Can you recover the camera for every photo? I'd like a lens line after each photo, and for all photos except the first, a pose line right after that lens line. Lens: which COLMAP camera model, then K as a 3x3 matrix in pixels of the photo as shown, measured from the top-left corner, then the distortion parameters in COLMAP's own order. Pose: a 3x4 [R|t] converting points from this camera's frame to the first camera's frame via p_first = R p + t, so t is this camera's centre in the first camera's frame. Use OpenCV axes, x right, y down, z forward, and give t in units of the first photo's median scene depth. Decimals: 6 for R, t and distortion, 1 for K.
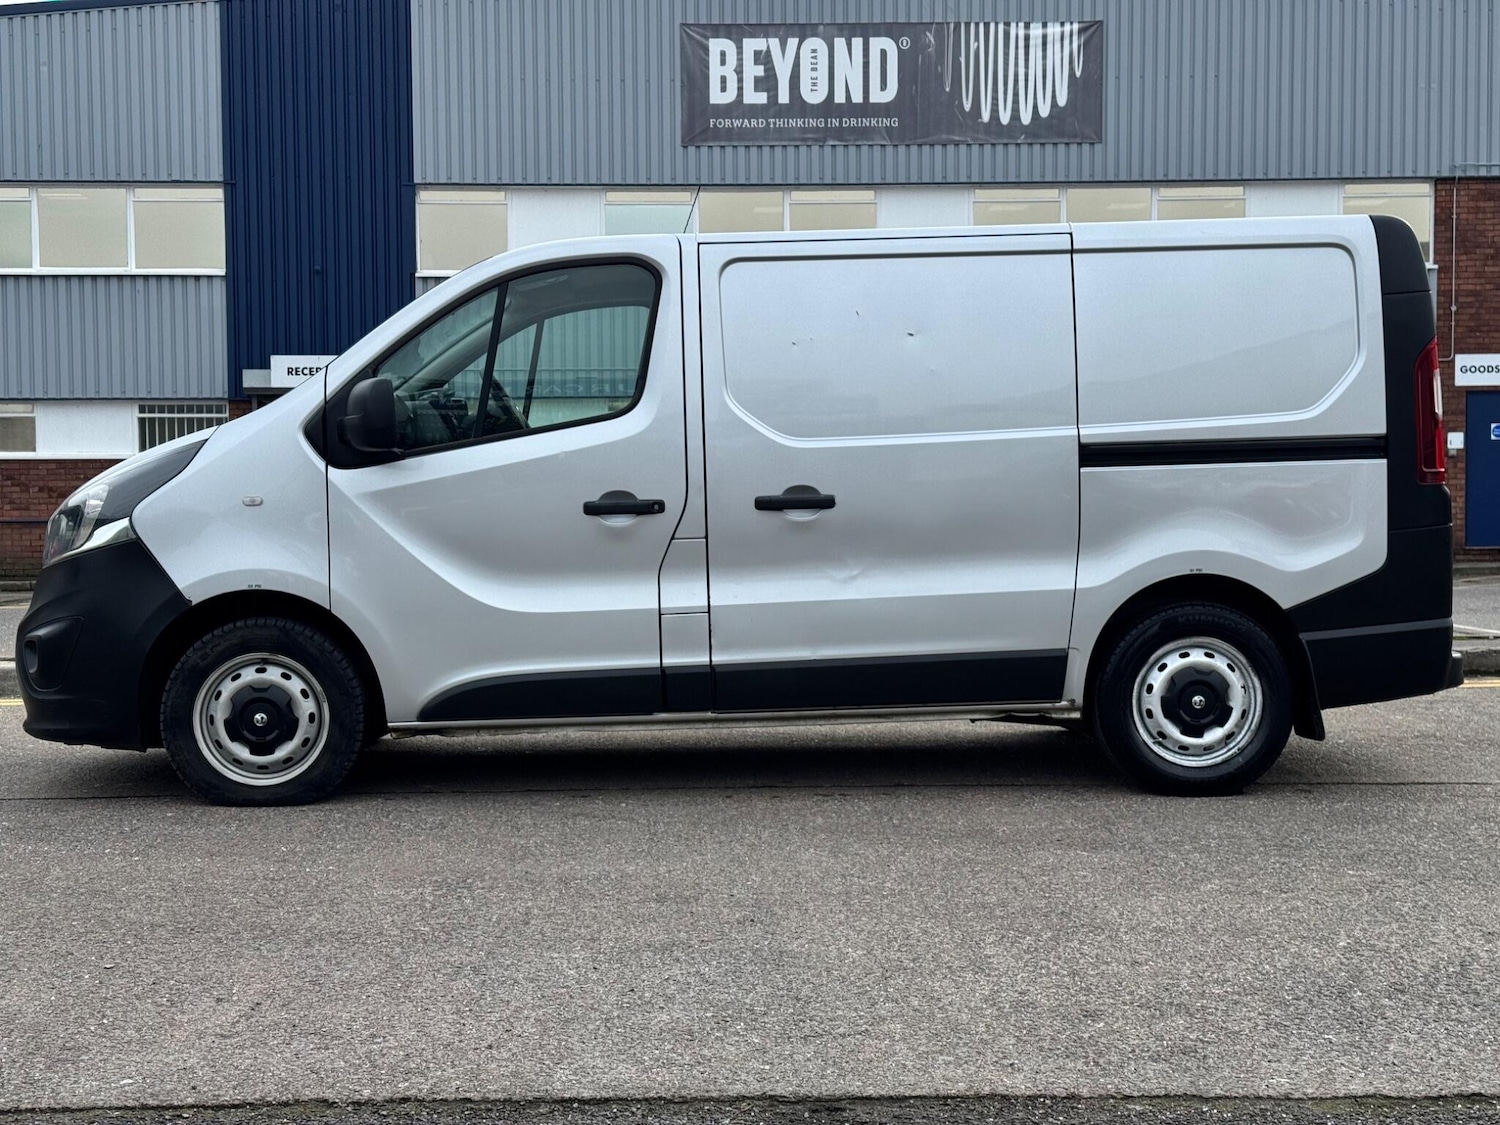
lens RADIAL K [[2102.8, 0, 742.8], [0, 2102.8, 569.0], [0, 0, 1]] dist [0.110600, 0.000000]
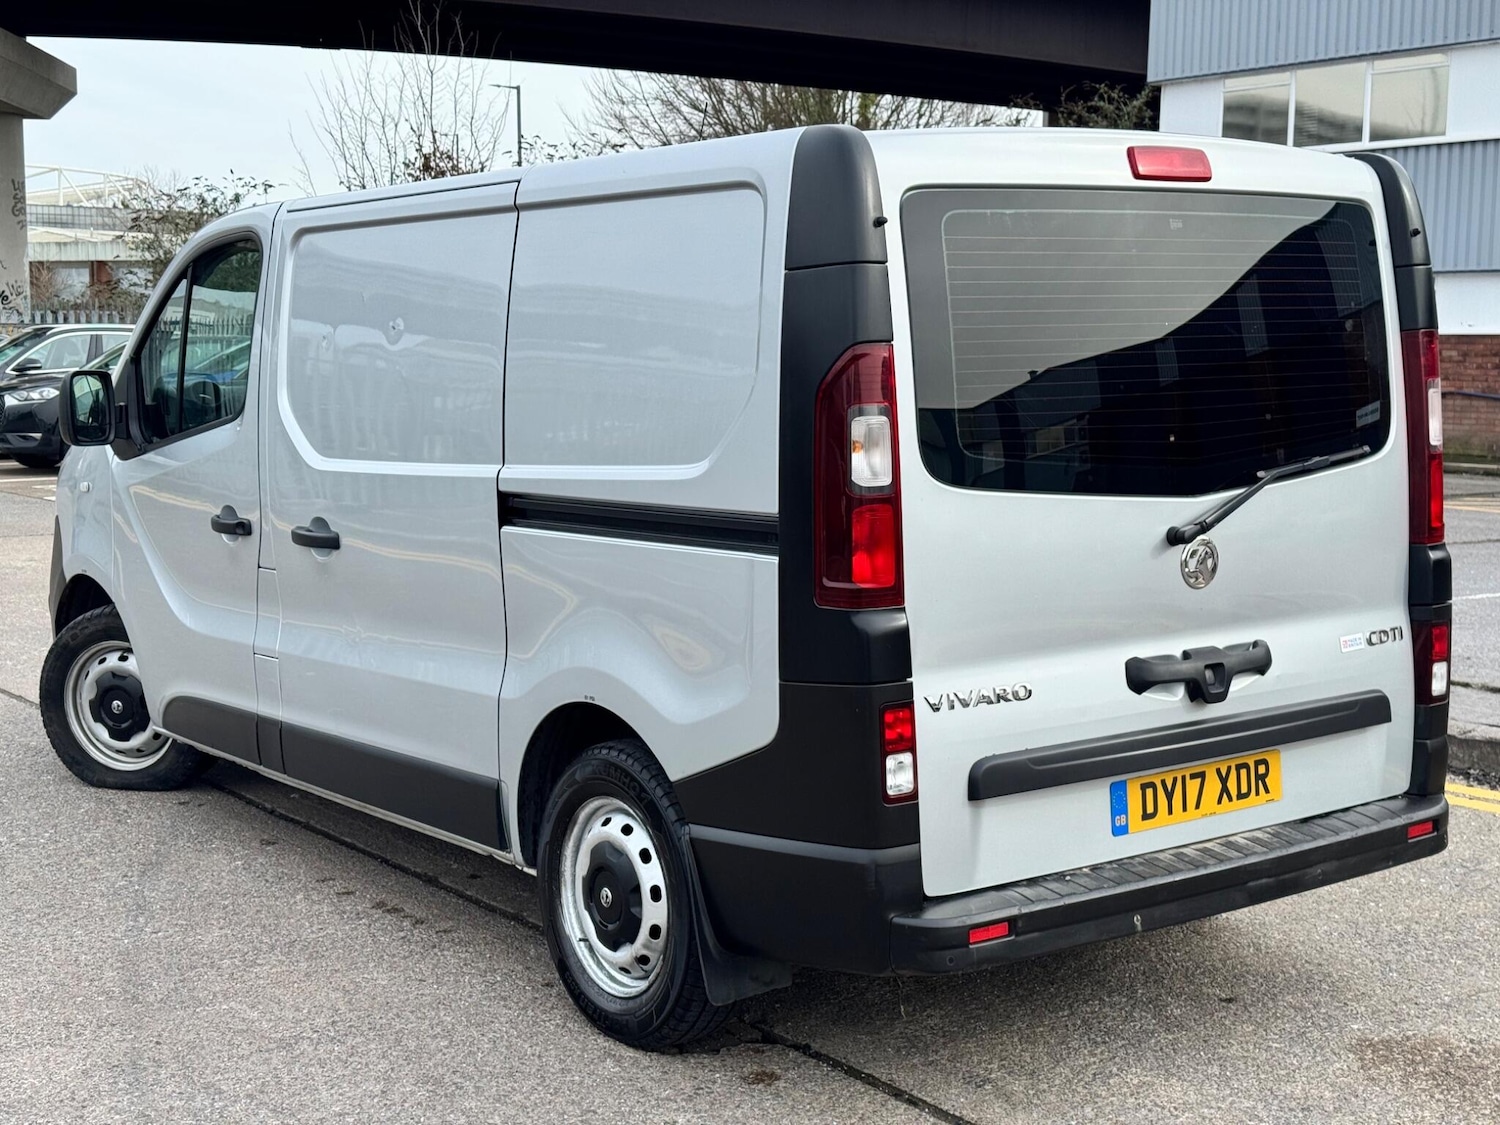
lens RADIAL K [[2102.8, 0, 748.9], [0, 2102.8, 572.6], [0, 0, 1]] dist [0.110600, 0.000000]
pose [[0.569544, 0.102362, -0.815562, 0.763072], [-0.037667, 0.994423, 0.098506, -0.102934], [0.821097, -0.025384, 0.570224, 0.667613]]
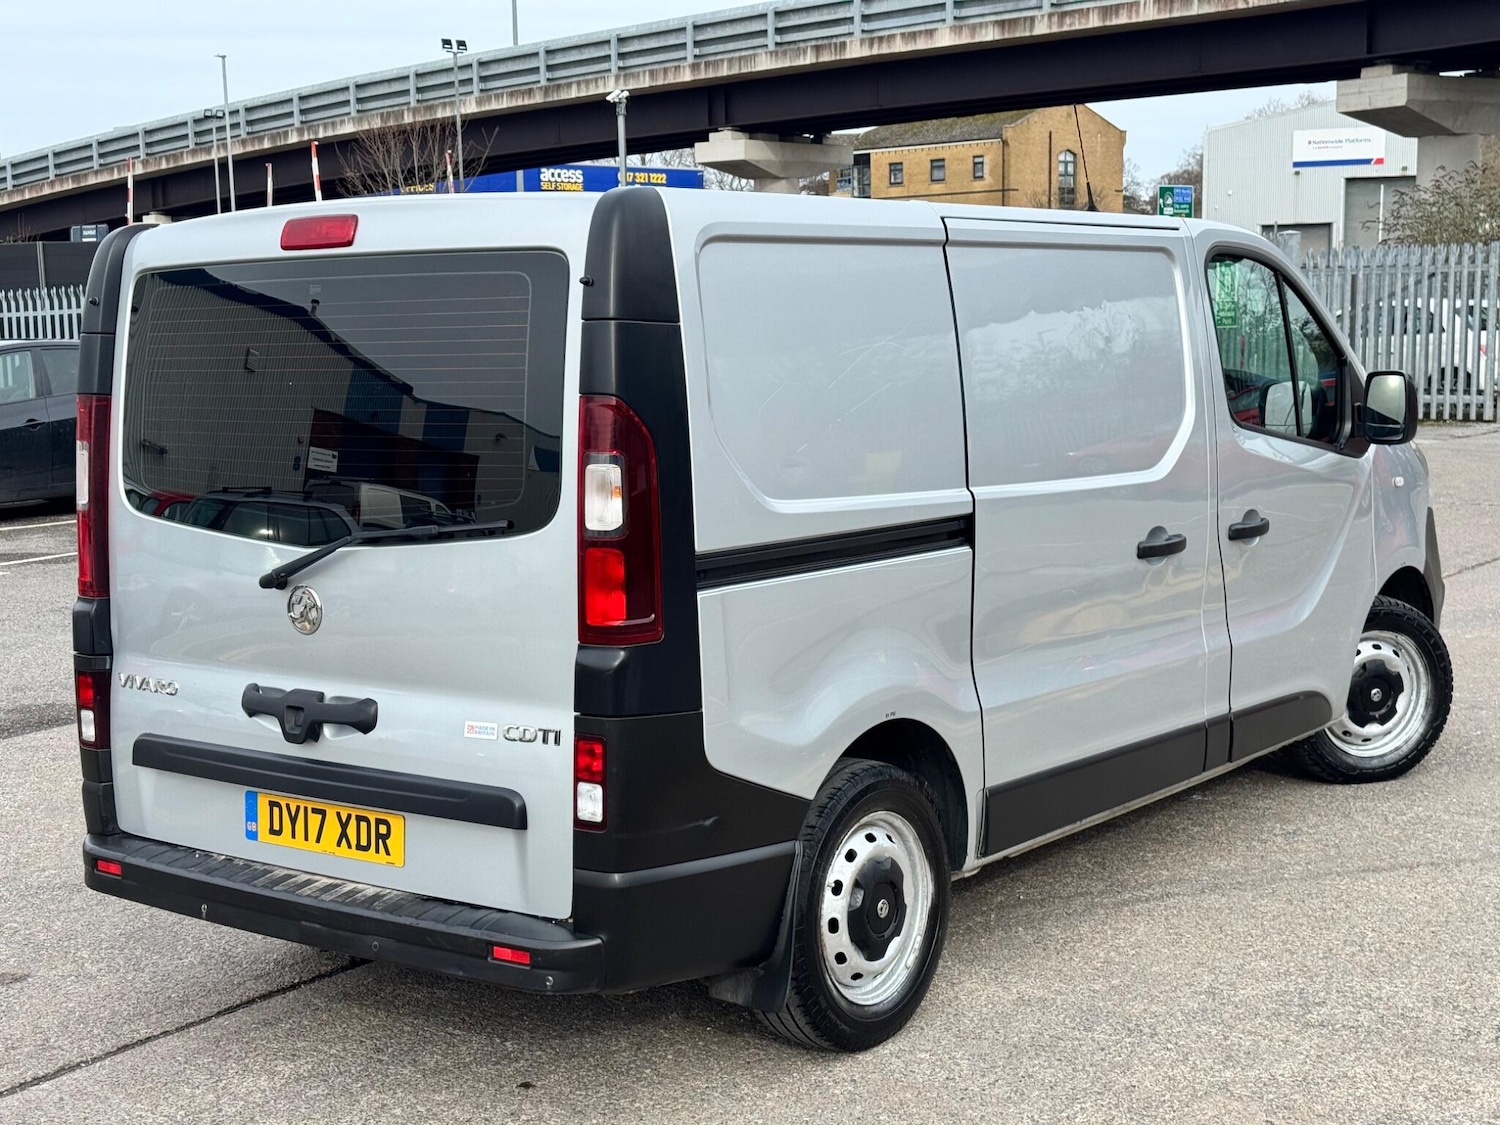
lens RADIAL K [[2102.8, 0, 743.9], [0, 2102.8, 564.6], [0, 0, 1]] dist [0.110600, 0.000000]
pose [[-0.638774, 0.120796, -0.759852, 0.741498], [-0.002581, 0.987256, 0.159117, -0.168145], [0.769390, 0.103601, -0.630322, 1.645152]]
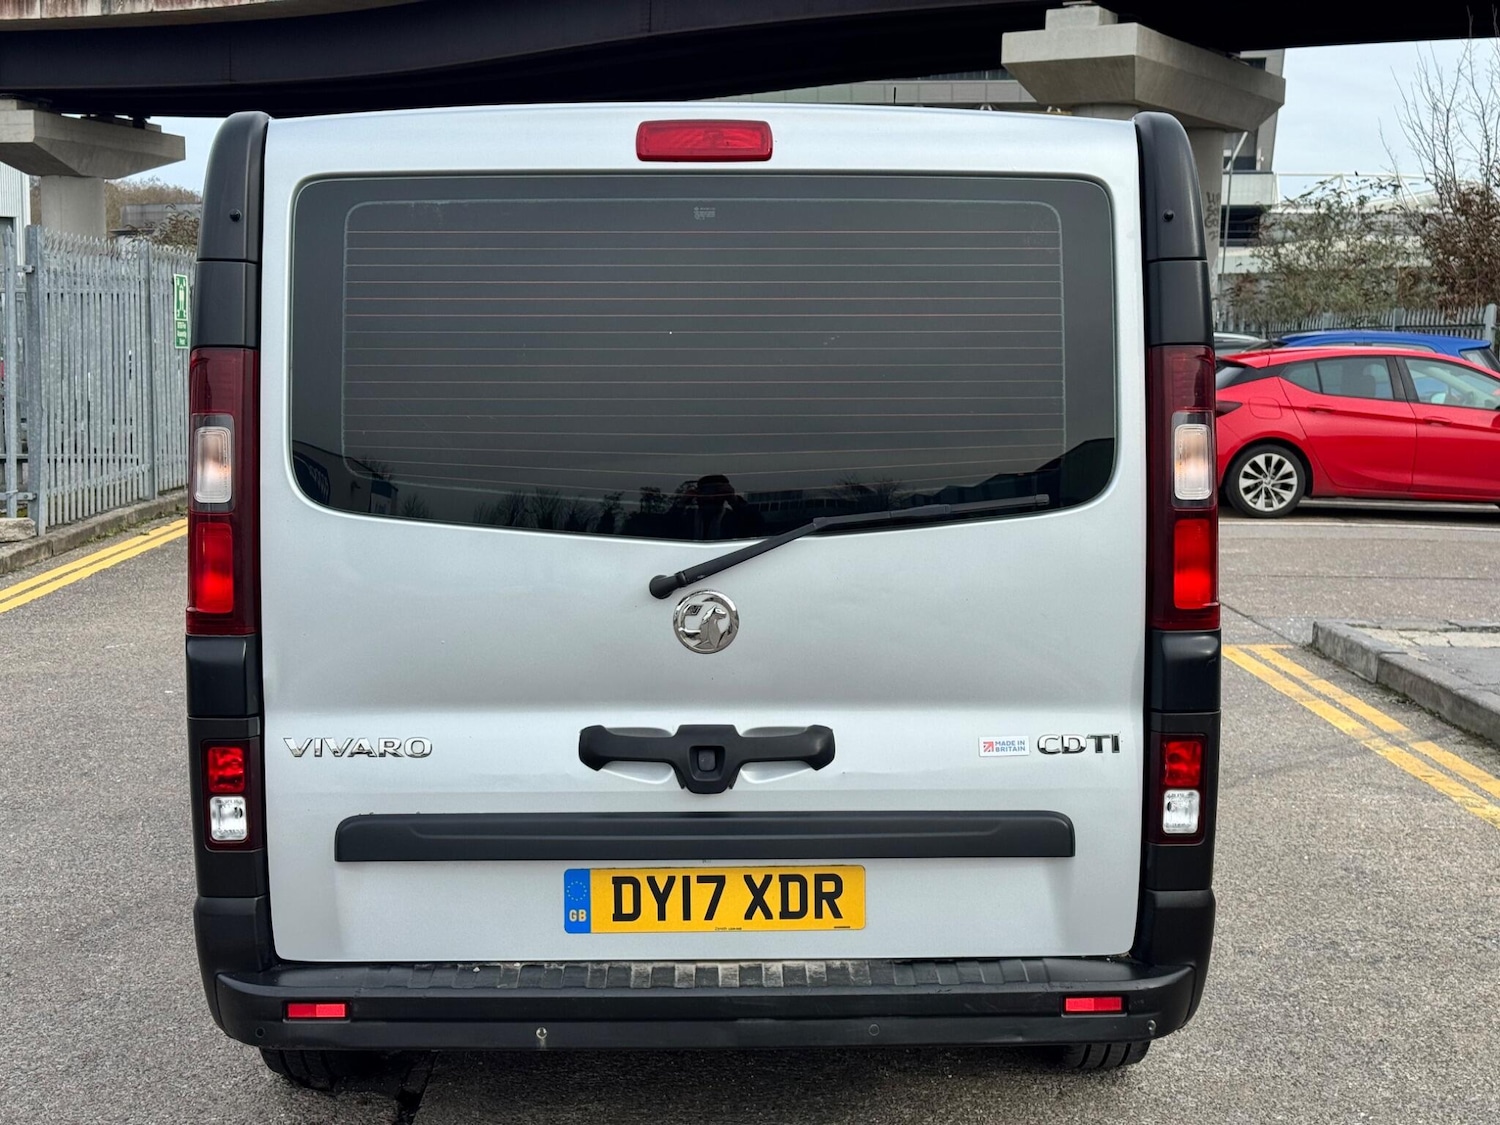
lens RADIAL K [[2102.8, 0, 755.8], [0, 2102.8, 556.6], [0, 0, 1]] dist [0.110600, 0.000000]
pose [[-0.022935, 0.115335, -0.993062, 0.836960], [-0.049150, 0.991992, 0.116346, -0.125369], [0.998528, 0.051478, -0.017083, 1.149332]]
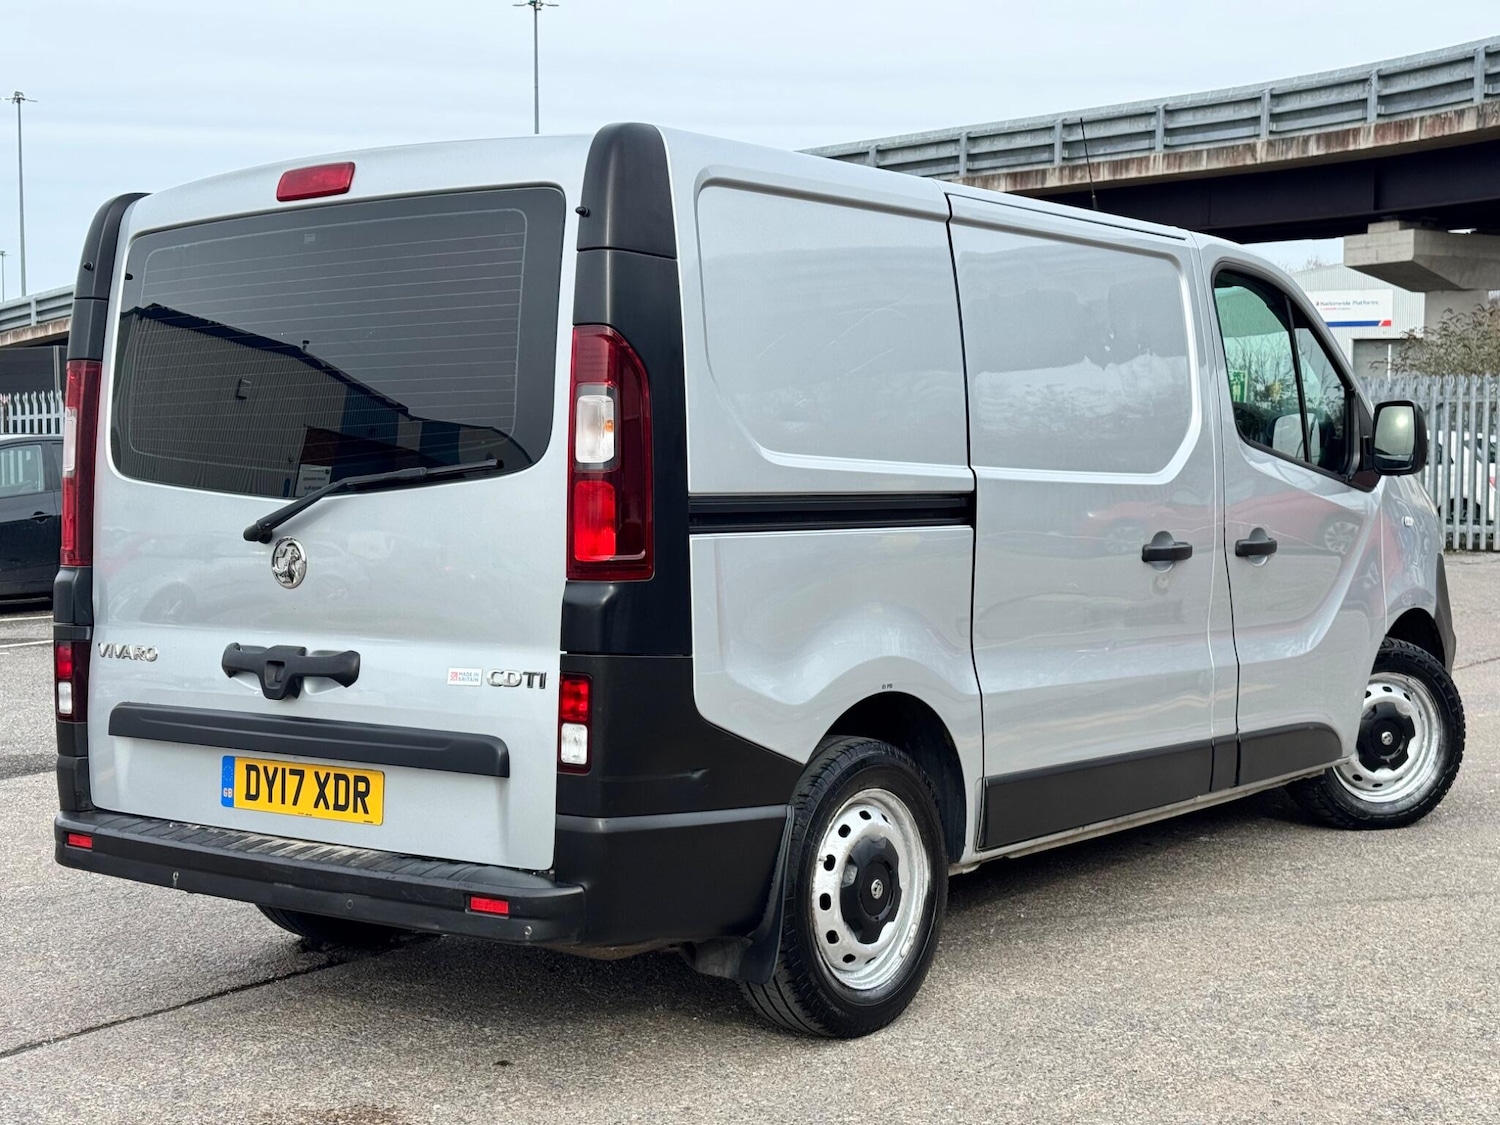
lens RADIAL K [[2102.8, 0, 749.0], [0, 2102.8, 561.6], [0, 0, 1]] dist [0.110600, 0.000000]
pose [[-0.642085, 0.054604, -0.764687, 0.732584], [-0.018989, 0.996021, 0.087068, -0.108544], [0.766399, 0.070426, -0.638493, 1.644649]]
